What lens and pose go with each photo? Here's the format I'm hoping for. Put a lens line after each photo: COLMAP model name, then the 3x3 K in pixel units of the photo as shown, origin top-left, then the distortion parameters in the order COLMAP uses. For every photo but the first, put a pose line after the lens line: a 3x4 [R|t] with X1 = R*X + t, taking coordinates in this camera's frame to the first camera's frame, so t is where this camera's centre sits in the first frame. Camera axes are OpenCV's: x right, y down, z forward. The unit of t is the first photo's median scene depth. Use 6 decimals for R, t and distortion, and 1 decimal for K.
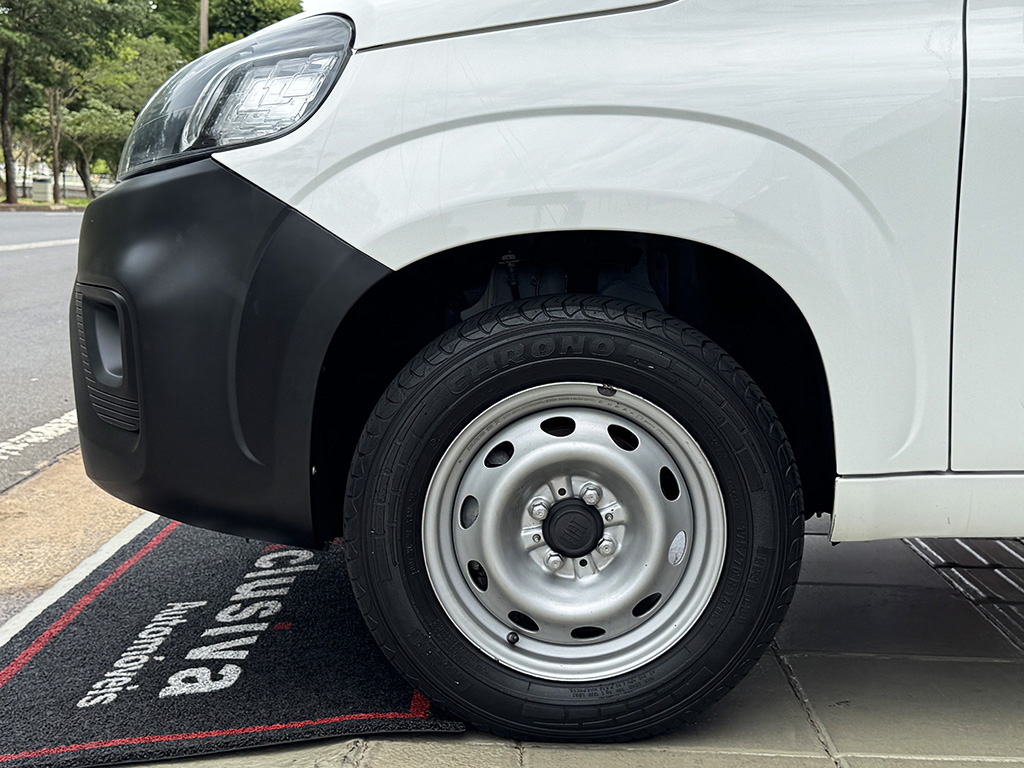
lens RADIAL K [[1348.0, 0, 512.0], [0, 1348.0, 384.0], [0, 0, 1]] dist [0.073102, -0.051714]
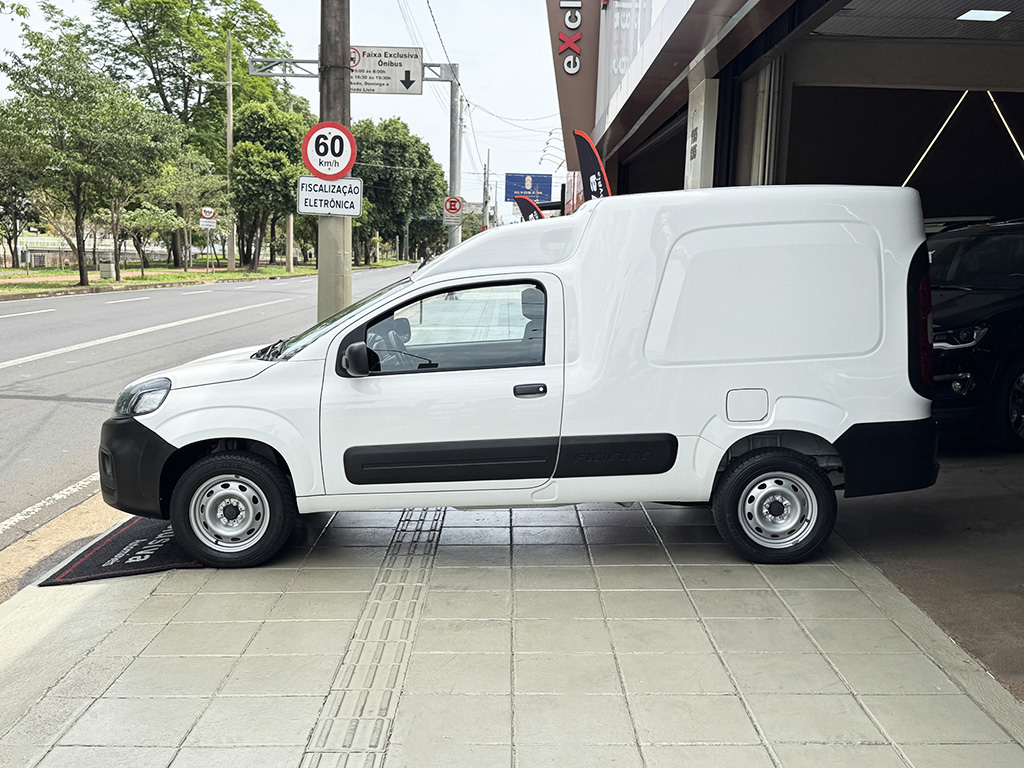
lens RADIAL K [[1122.1, 0, 518.9], [0, 1122.1, 381.7], [0, 0, 1]] dist [0.202518, -0.484362]
pose [[0.999739, -0.021291, 0.008233, 0.841644], [0.021368, 0.999727, -0.009424, -0.215181], [-0.008031, 0.009597, 0.999922, -2.230533]]
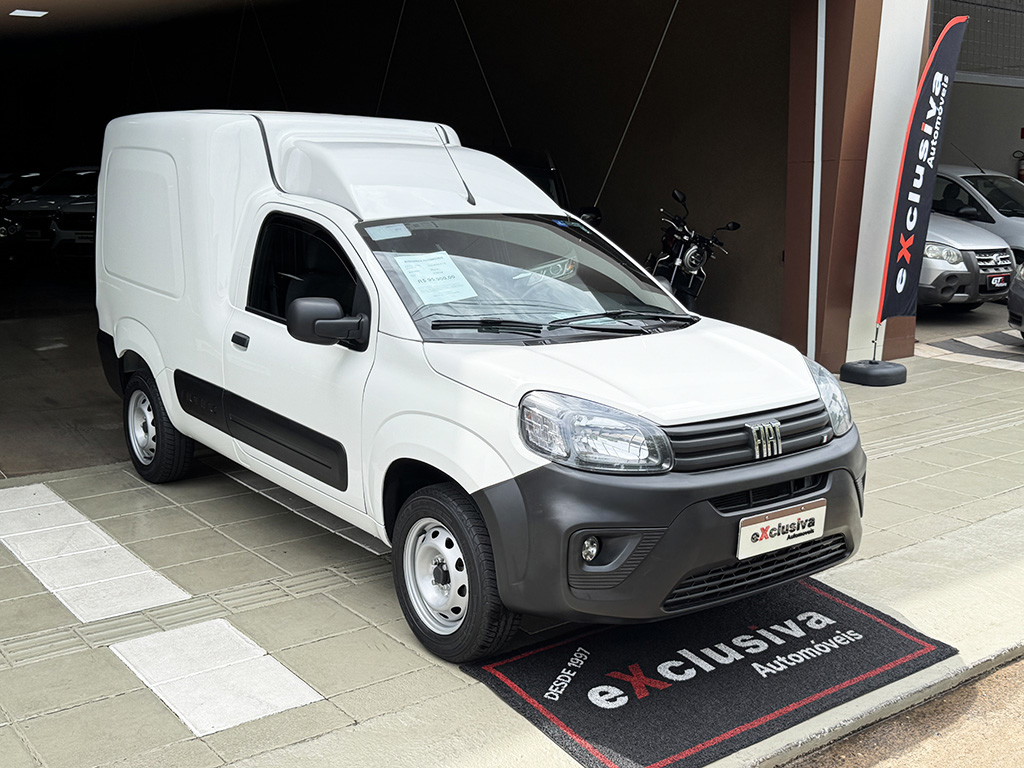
lens RADIAL K [[1122.1, 0, 518.9], [0, 1122.1, 381.7], [0, 0, 1]] dist [0.202518, -0.484362]
pose [[-0.618490, -0.158245, 0.769694, -1.611156], [0.080590, 0.961574, 0.262453, -0.889431], [-0.781649, 0.224354, -0.581971, 2.866789]]
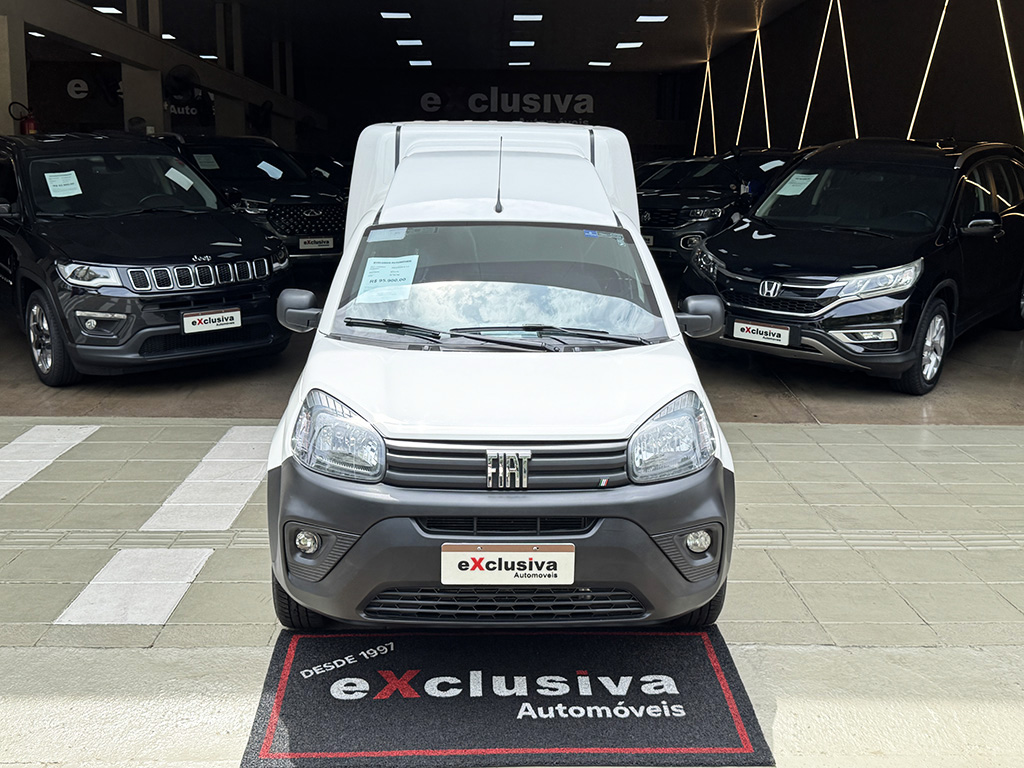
lens RADIAL K [[1122.1, 0, 518.9], [0, 1122.1, 381.7], [0, 0, 1]] dist [0.202518, -0.484362]
pose [[-0.048934, -0.209117, 0.976666, -2.200814], [0.105423, 0.971294, 0.213249, -0.781557], [-0.993223, 0.113398, -0.025483, 1.383224]]
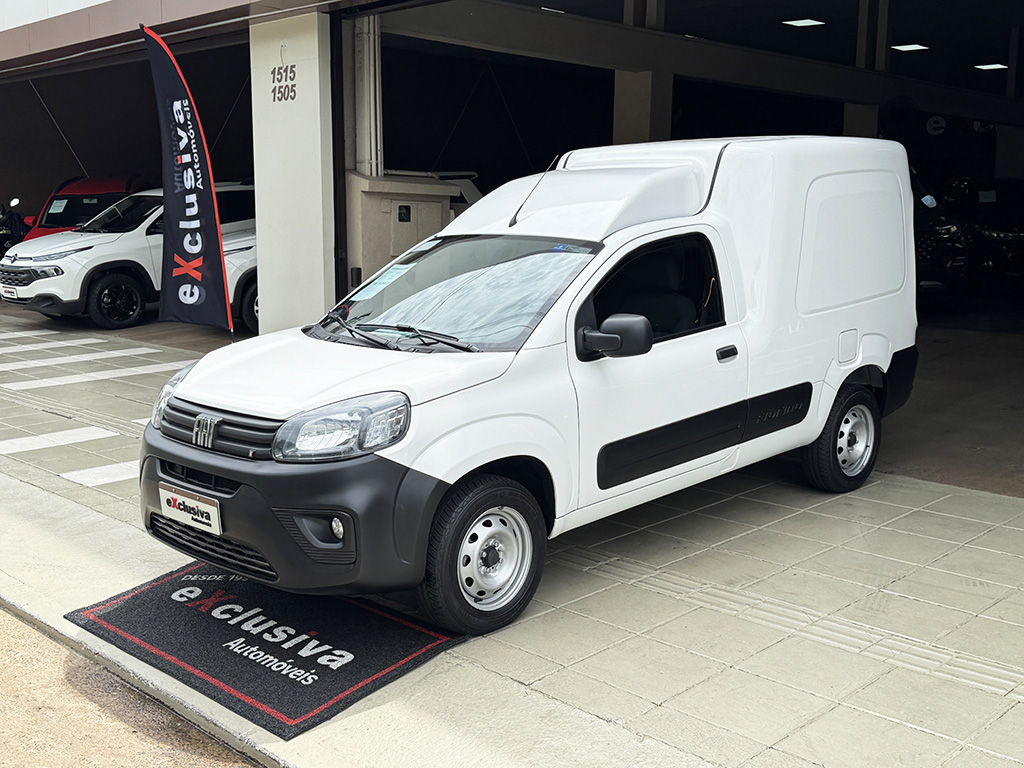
lens RADIAL K [[1122.1, 0, 518.9], [0, 1122.1, 381.7], [0, 0, 1]] dist [0.202518, -0.484362]
pose [[0.688531, -0.140147, 0.711536, -1.545968], [0.106232, 0.990057, 0.092208, -0.471144], [-0.717384, 0.012100, 0.696573, -0.715562]]
